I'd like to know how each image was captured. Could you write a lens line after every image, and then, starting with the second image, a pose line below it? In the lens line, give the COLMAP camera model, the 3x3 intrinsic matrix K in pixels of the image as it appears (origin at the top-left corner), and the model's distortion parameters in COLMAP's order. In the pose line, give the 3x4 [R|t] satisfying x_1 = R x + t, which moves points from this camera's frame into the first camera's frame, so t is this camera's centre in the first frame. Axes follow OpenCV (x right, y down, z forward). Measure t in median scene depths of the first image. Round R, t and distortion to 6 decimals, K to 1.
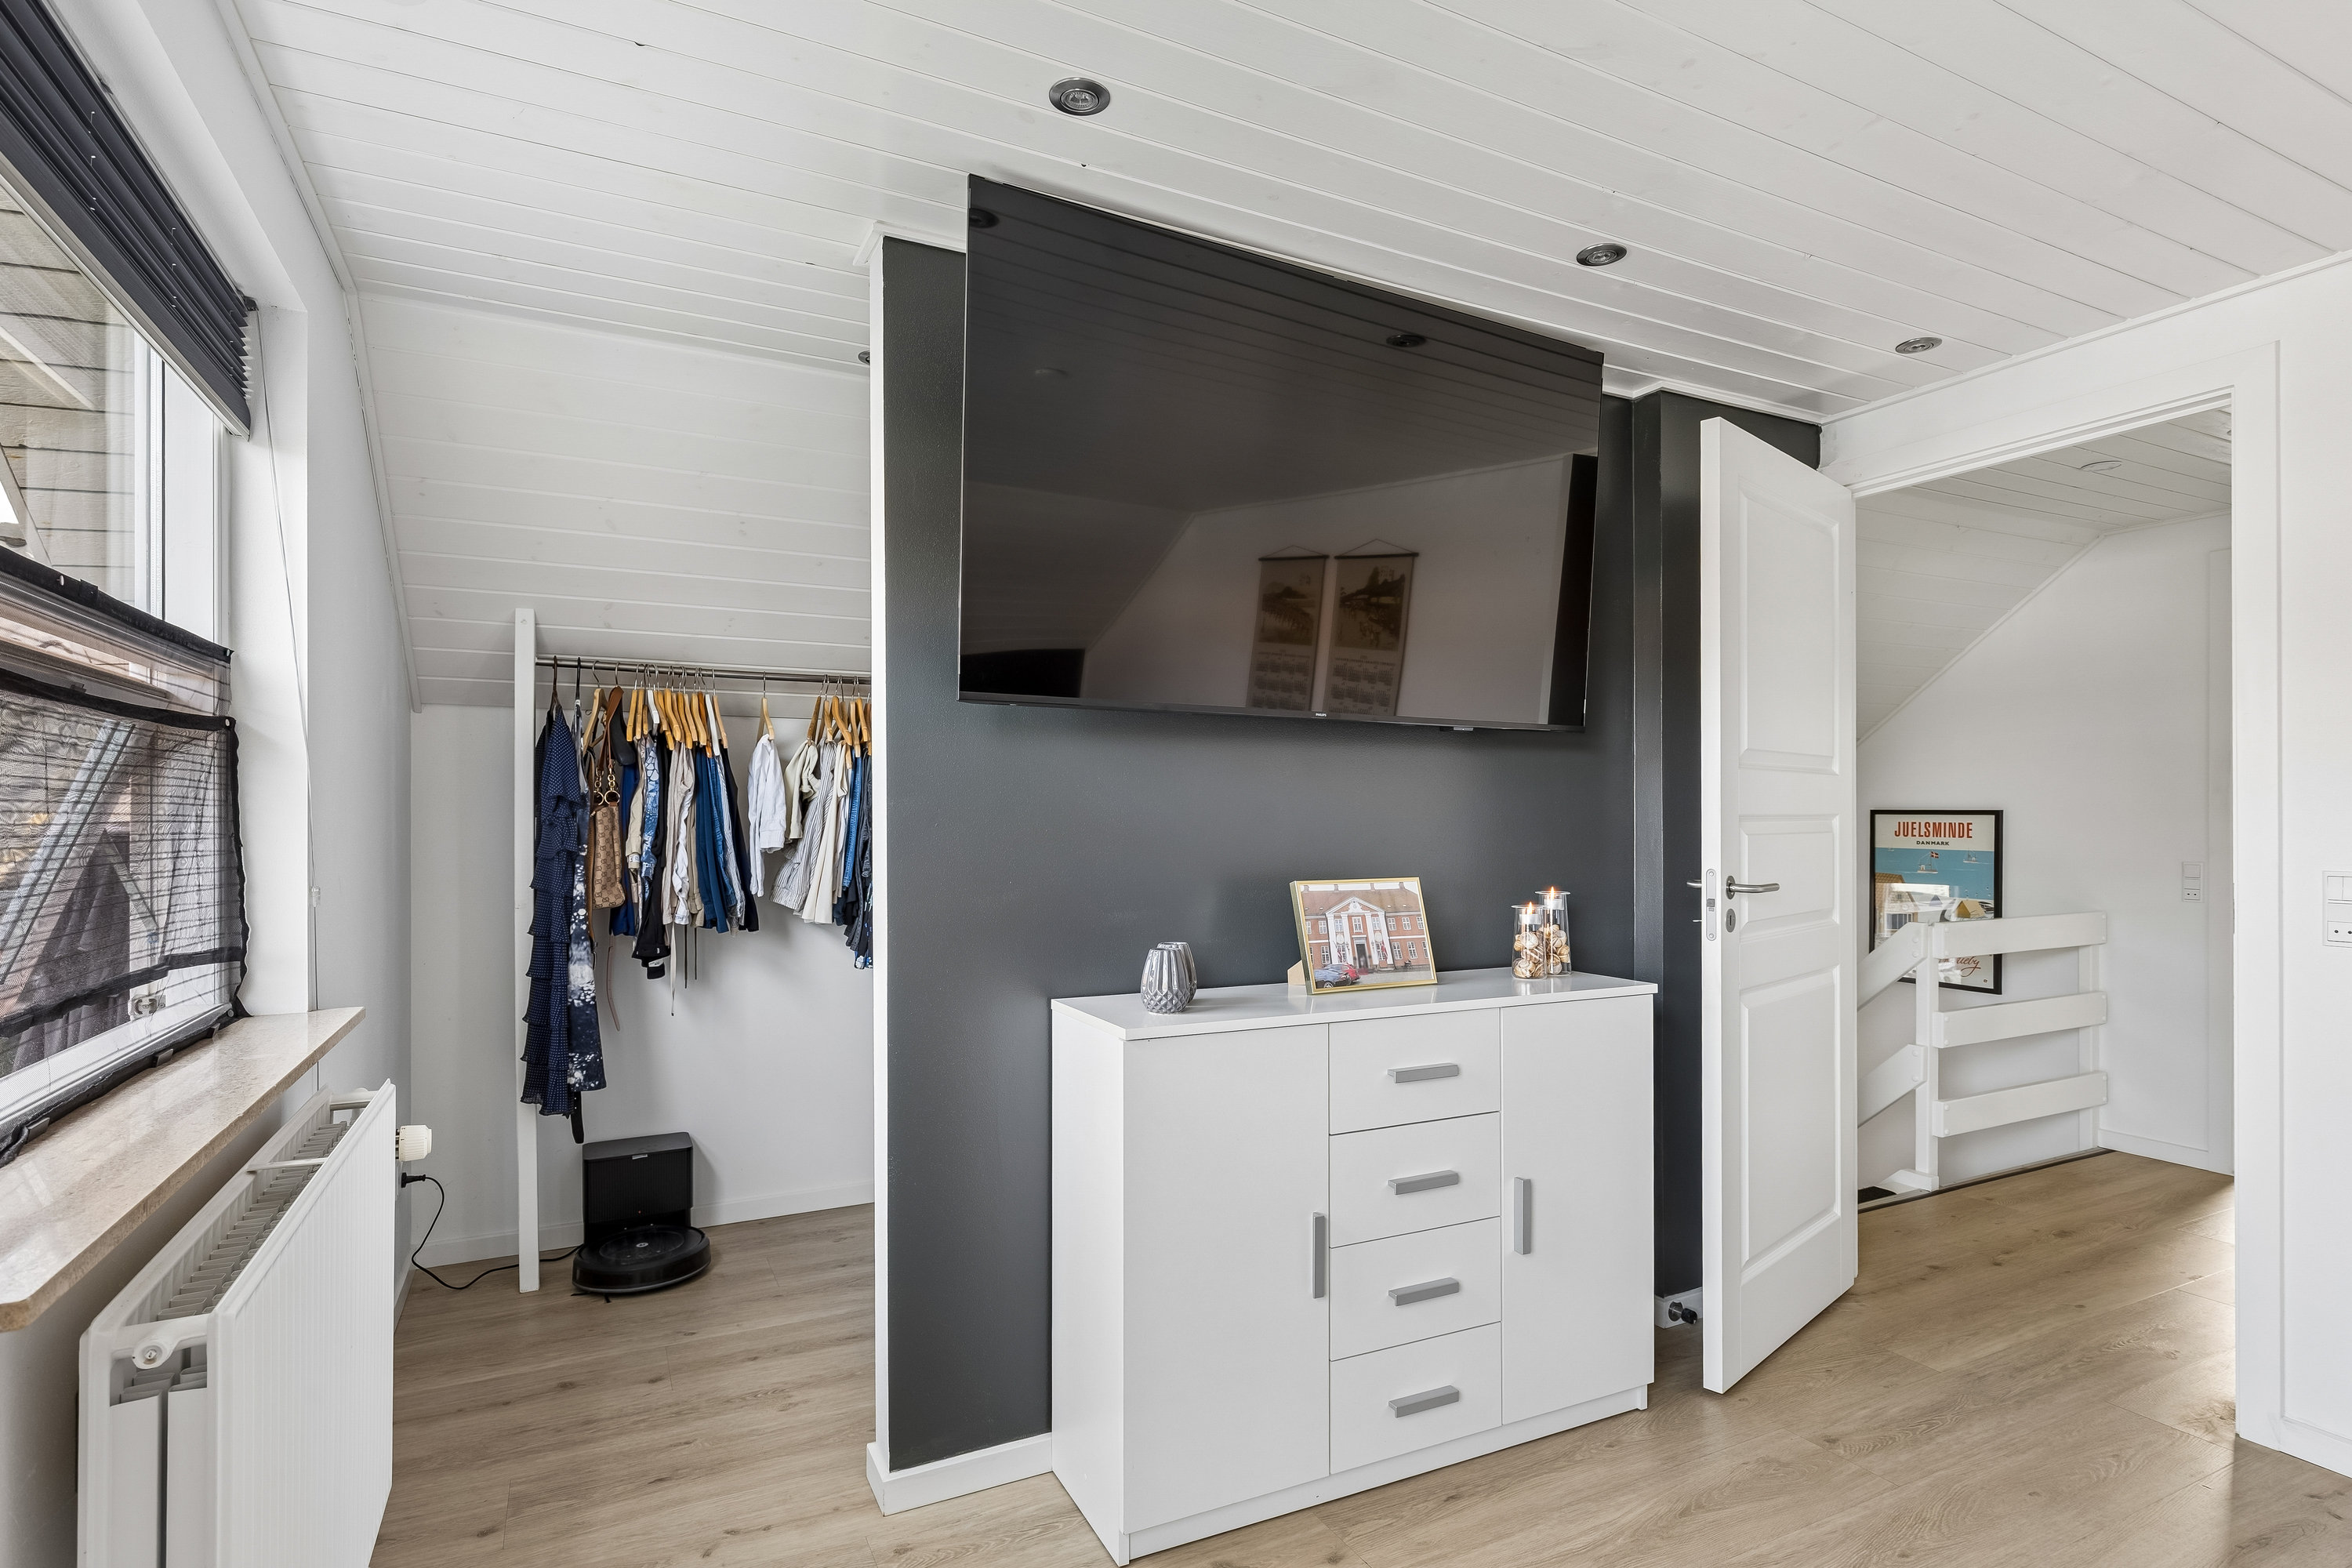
lens RADIAL K [[1184.7, 0, 1177.1], [0, 1184.7, 799.2], [0, 0, 1]] dist [-0.003210, -0.000395]
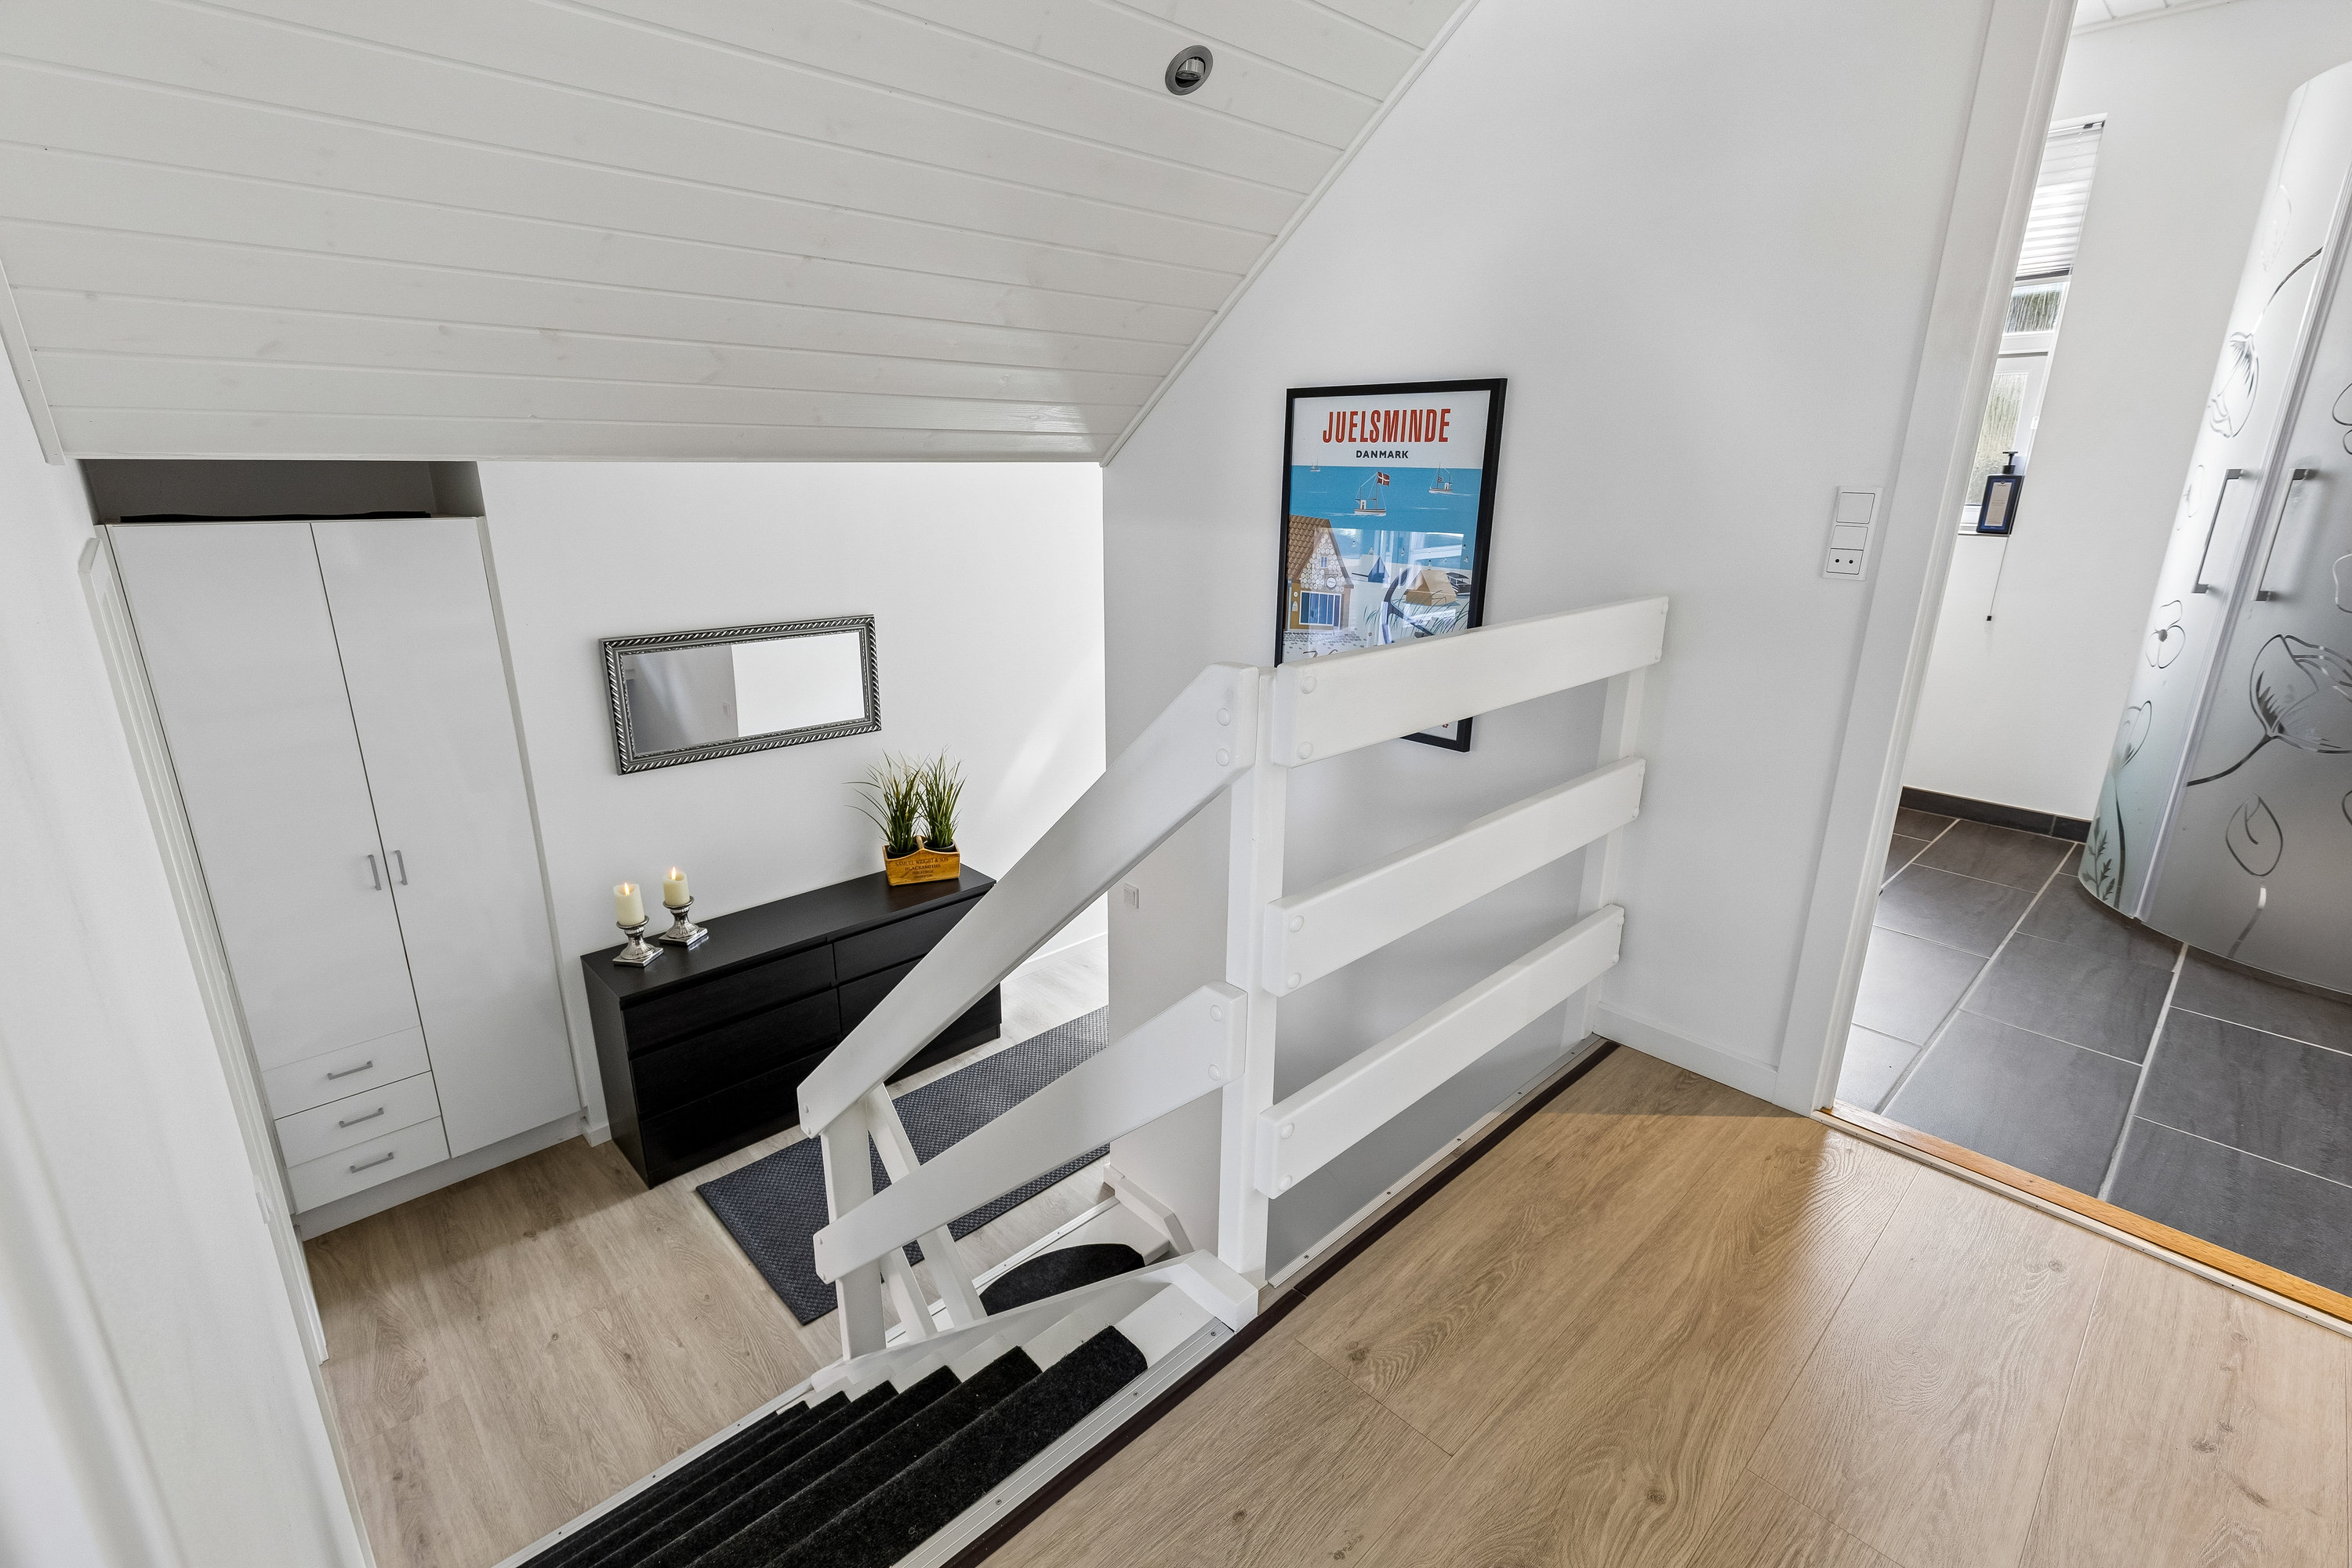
lens RADIAL K [[1071.6, 0, 1172.6], [0, 1071.6, 777.0], [0, 0, 1]] dist [-0.000858, -0.000243]
pose [[0.959780, -0.087931, 0.266627, 0.421289], [0.003328, 0.953184, 0.302373, 0.030033], [-0.280733, -0.289324, 0.915140, 0.570788]]
